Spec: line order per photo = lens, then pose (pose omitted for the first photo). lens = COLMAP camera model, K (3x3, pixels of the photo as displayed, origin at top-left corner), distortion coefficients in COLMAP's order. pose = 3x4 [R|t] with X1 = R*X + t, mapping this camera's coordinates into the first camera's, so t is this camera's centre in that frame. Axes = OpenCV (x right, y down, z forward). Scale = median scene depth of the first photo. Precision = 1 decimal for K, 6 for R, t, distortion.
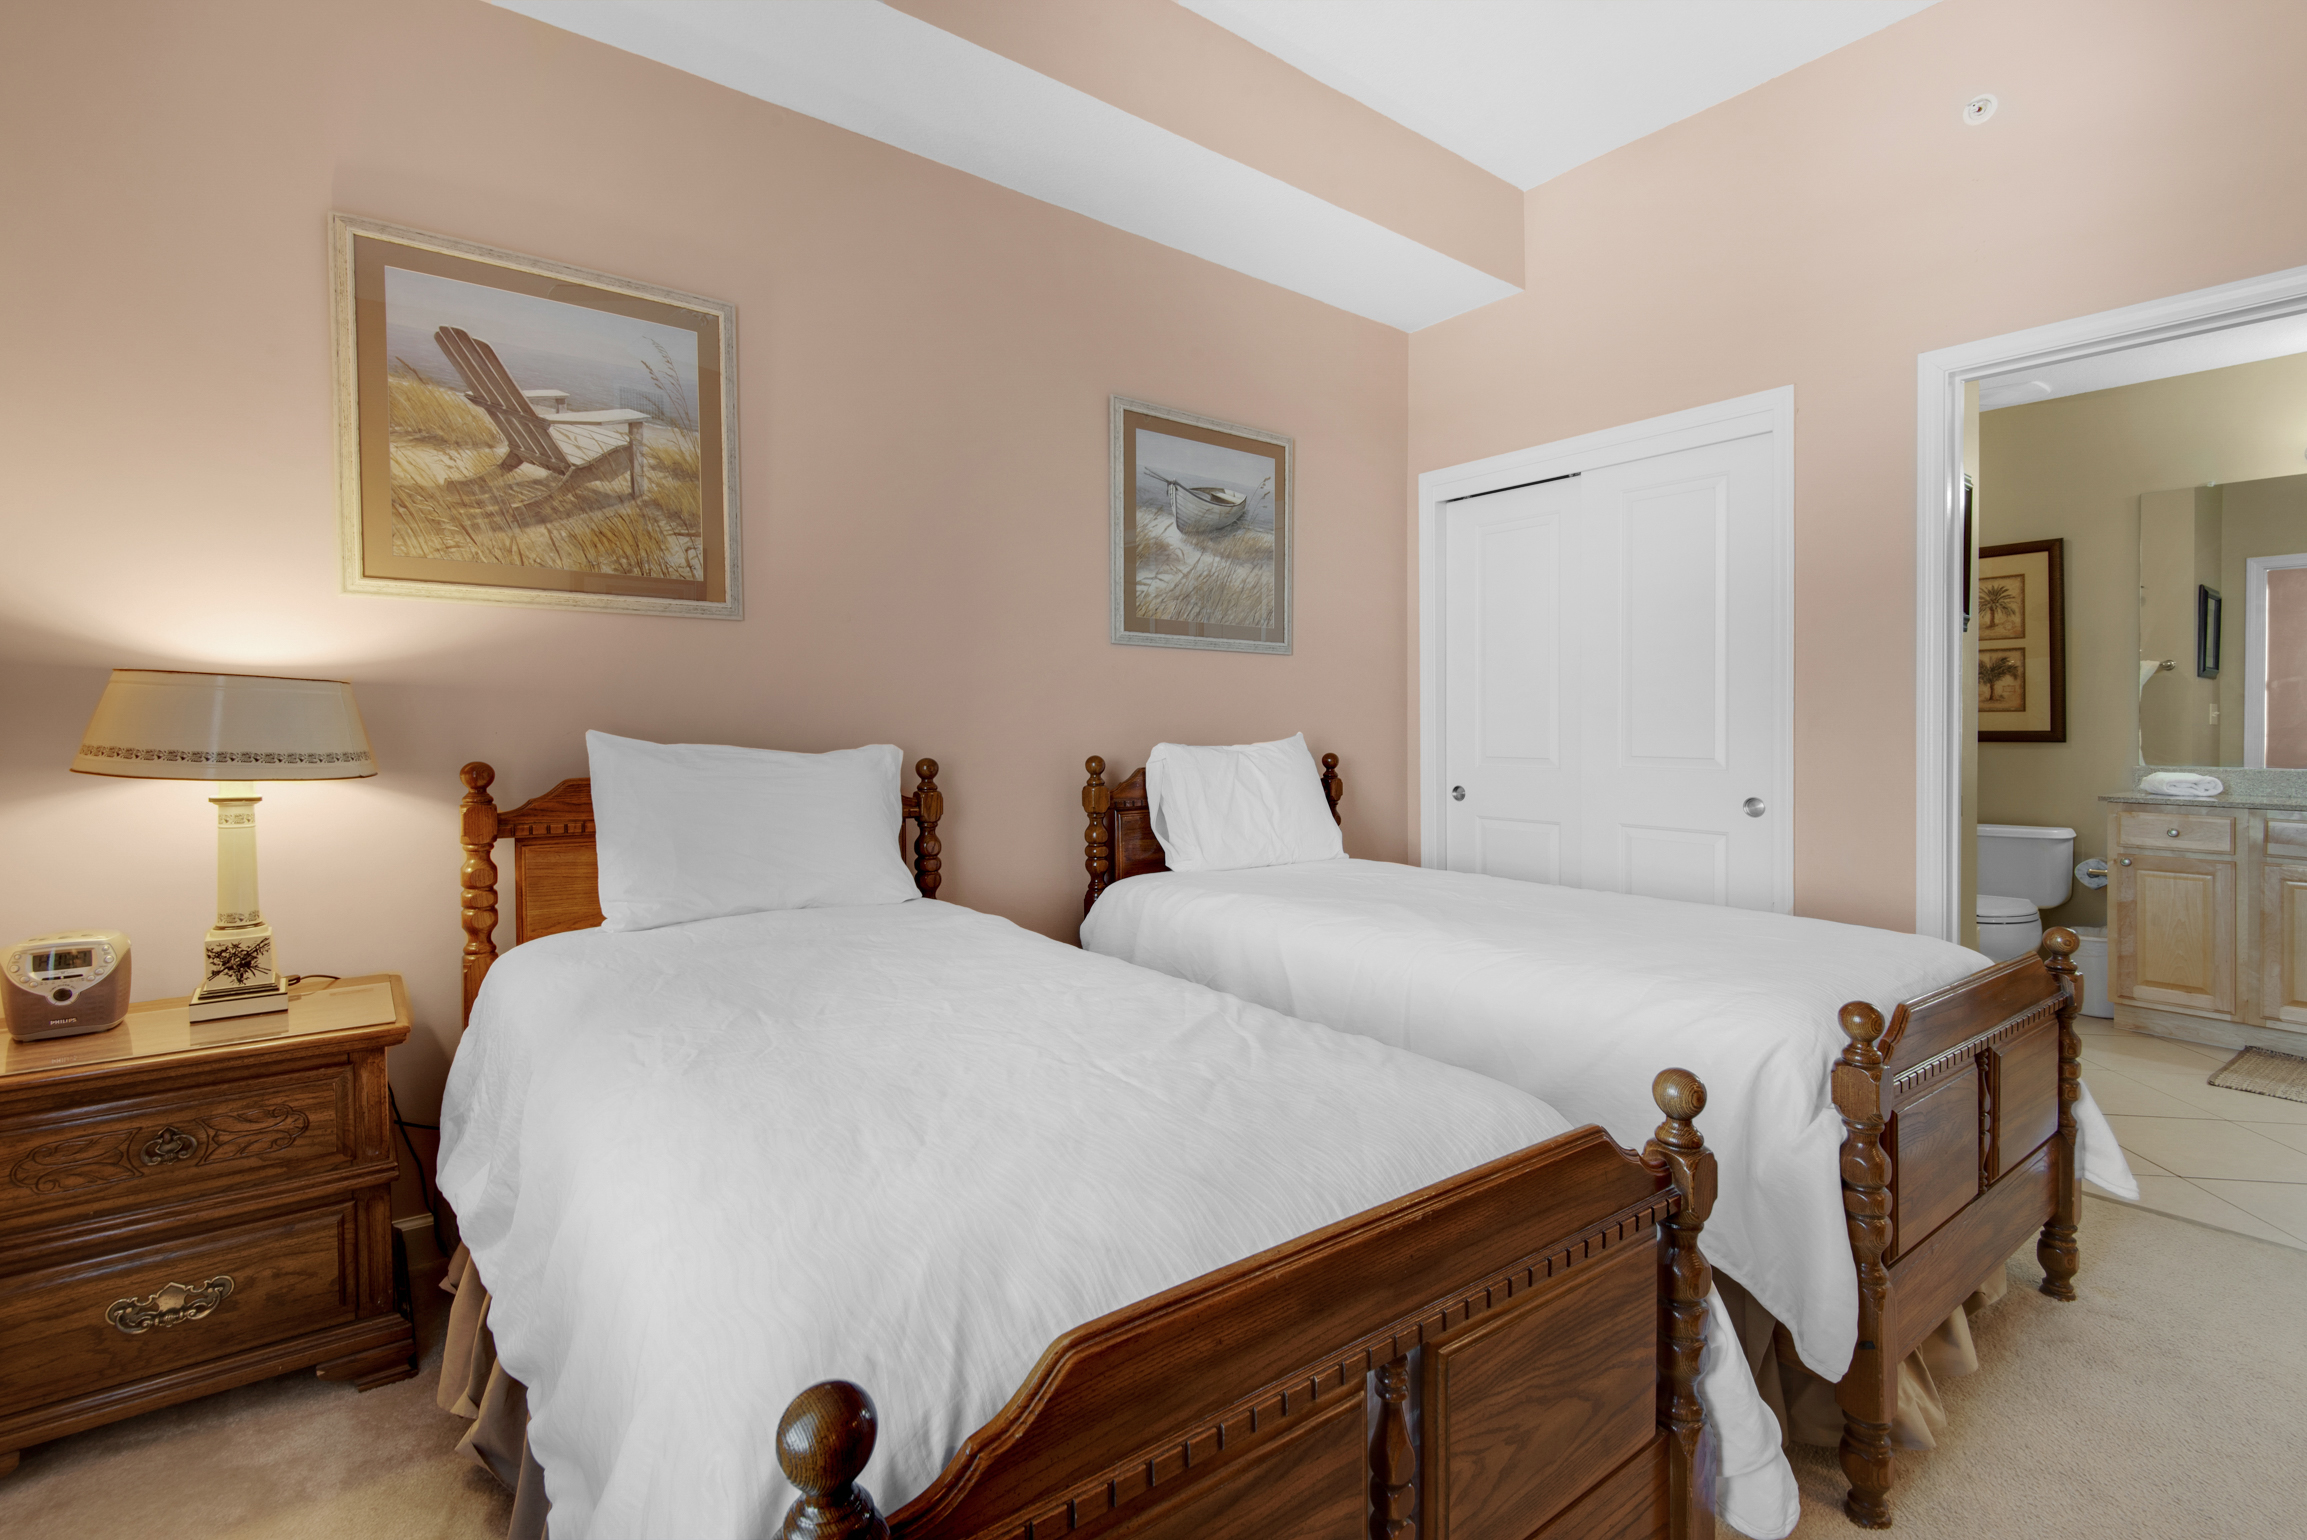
lens RADIAL K [[1073.6, 0, 1142.3], [0, 1073.6, 745.9], [0, 0, 1]] dist [0.008345, -0.008100]
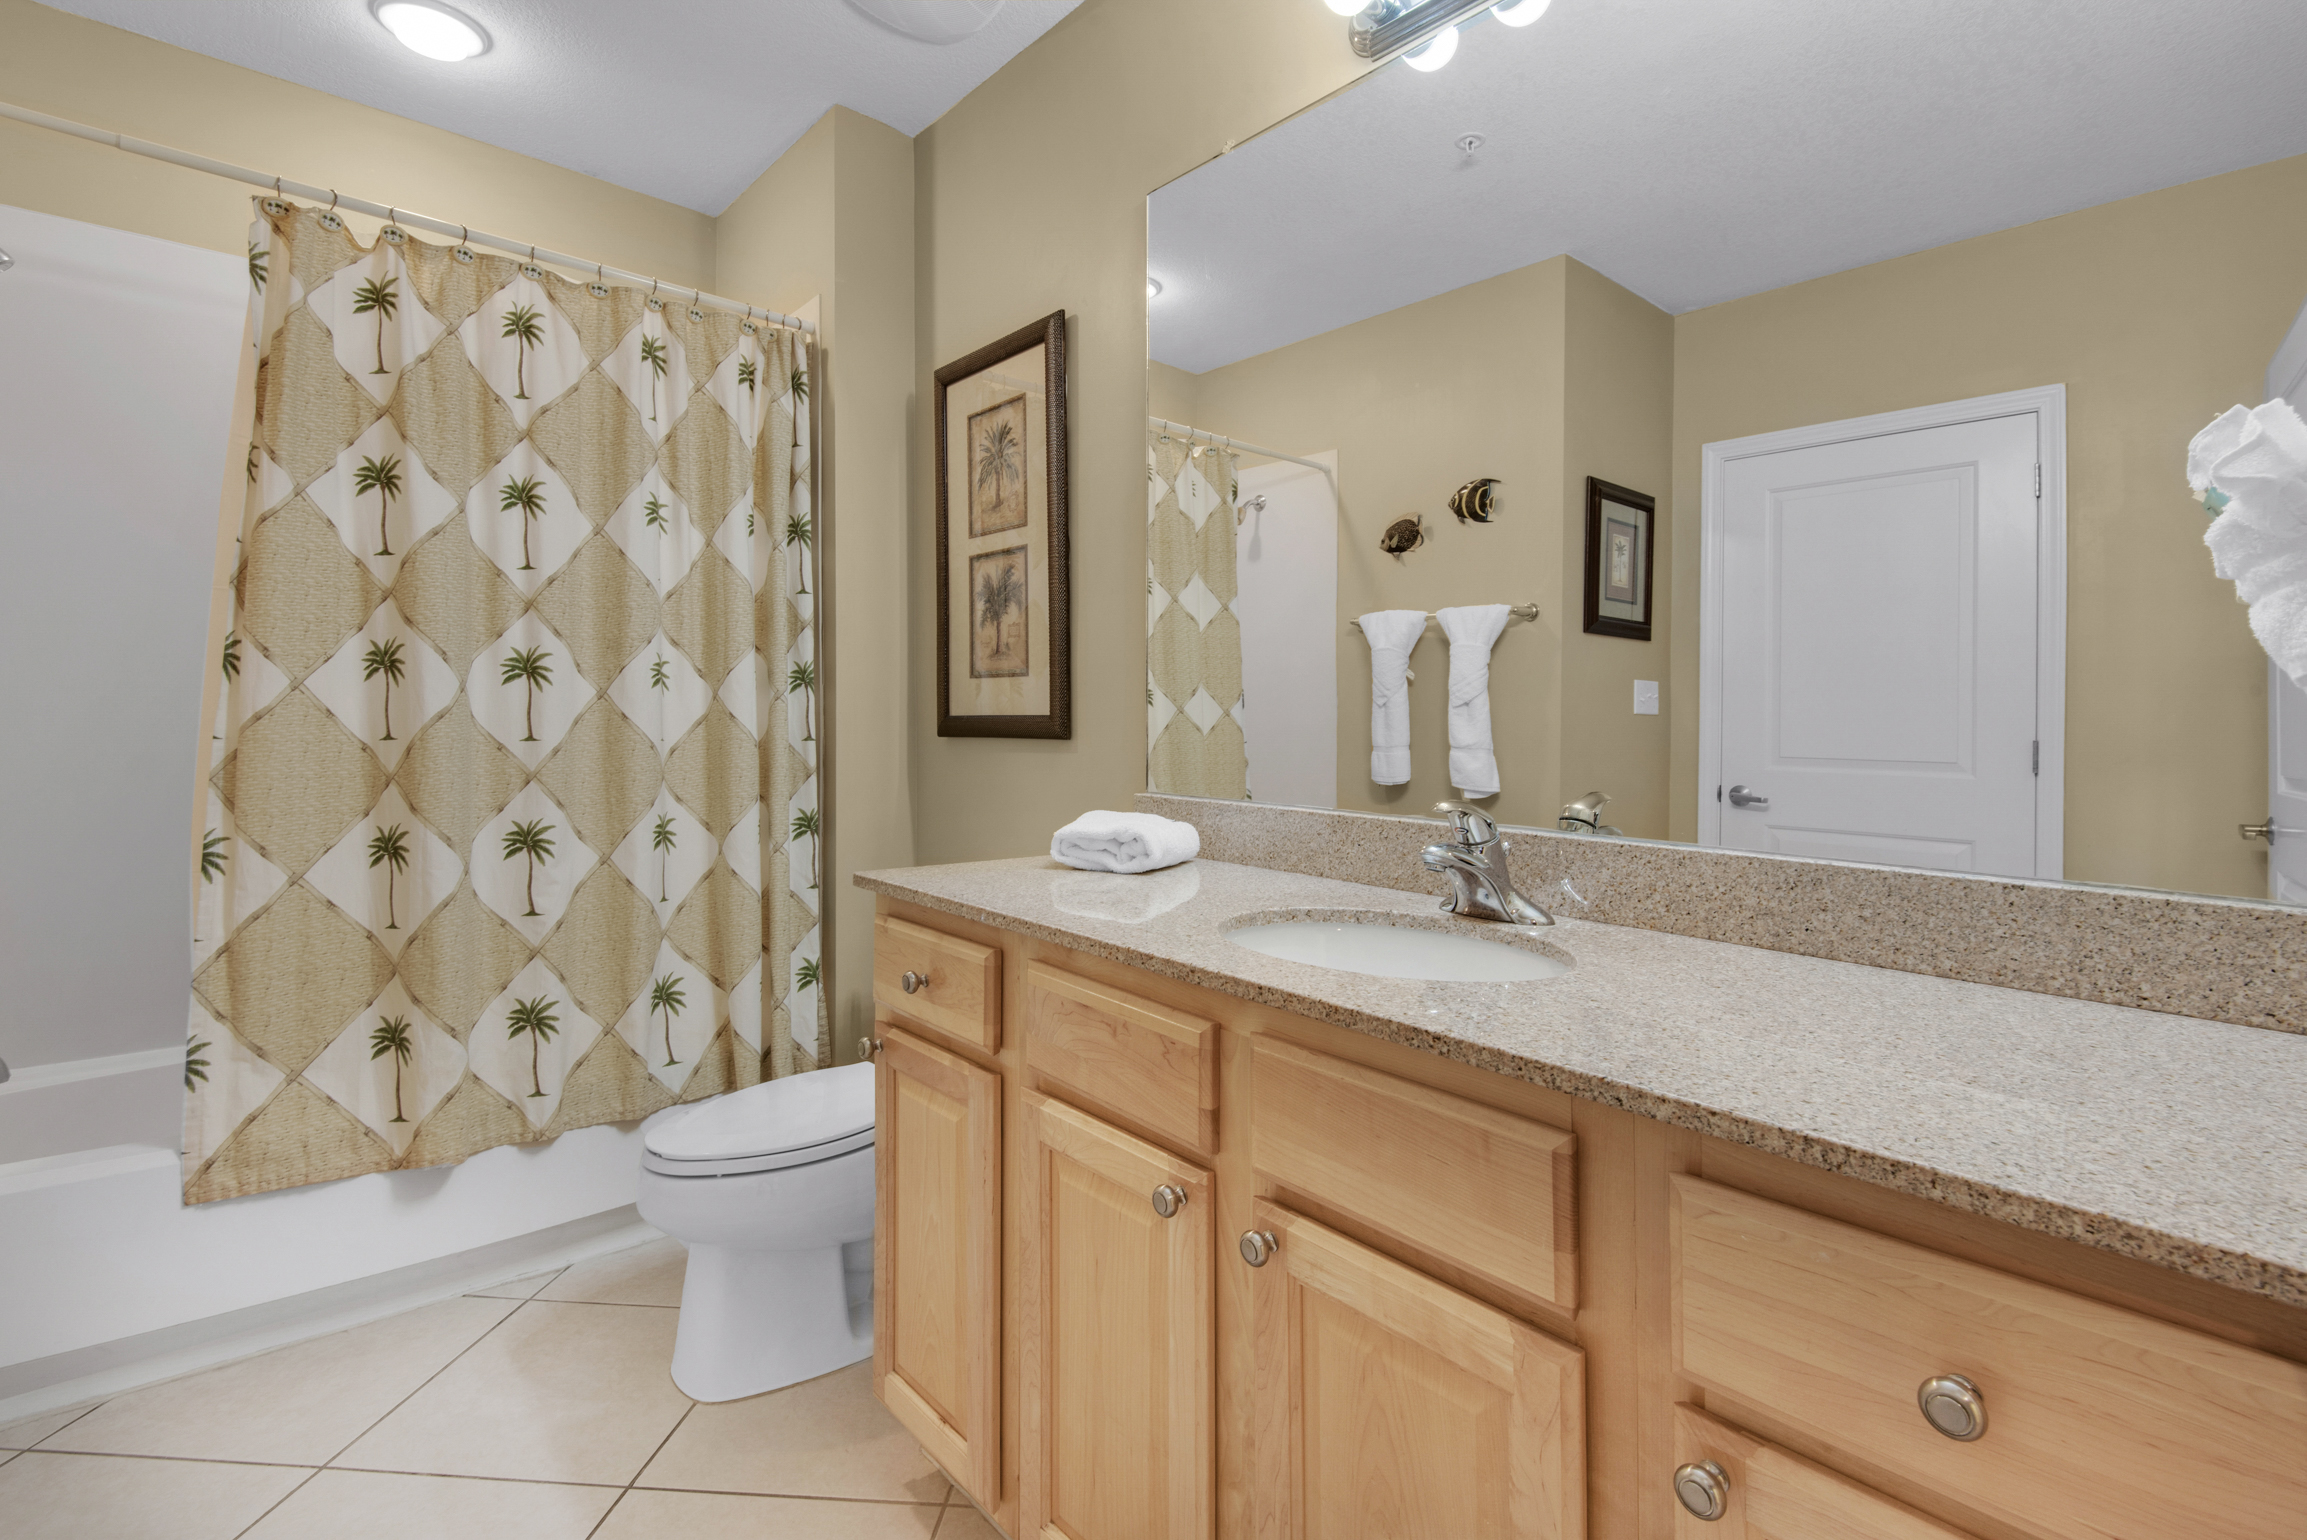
lens RADIAL K [[1073.6, 0, 1154.9], [0, 1073.6, 753.4], [0, 0, 1]] dist [0.008345, -0.008100]
pose [[0.997356, 0.006497, 0.072376, 0.835038], [-0.007296, 0.999915, 0.010793, -0.002871], [-0.072300, -0.011292, 0.997319, 0.504069]]
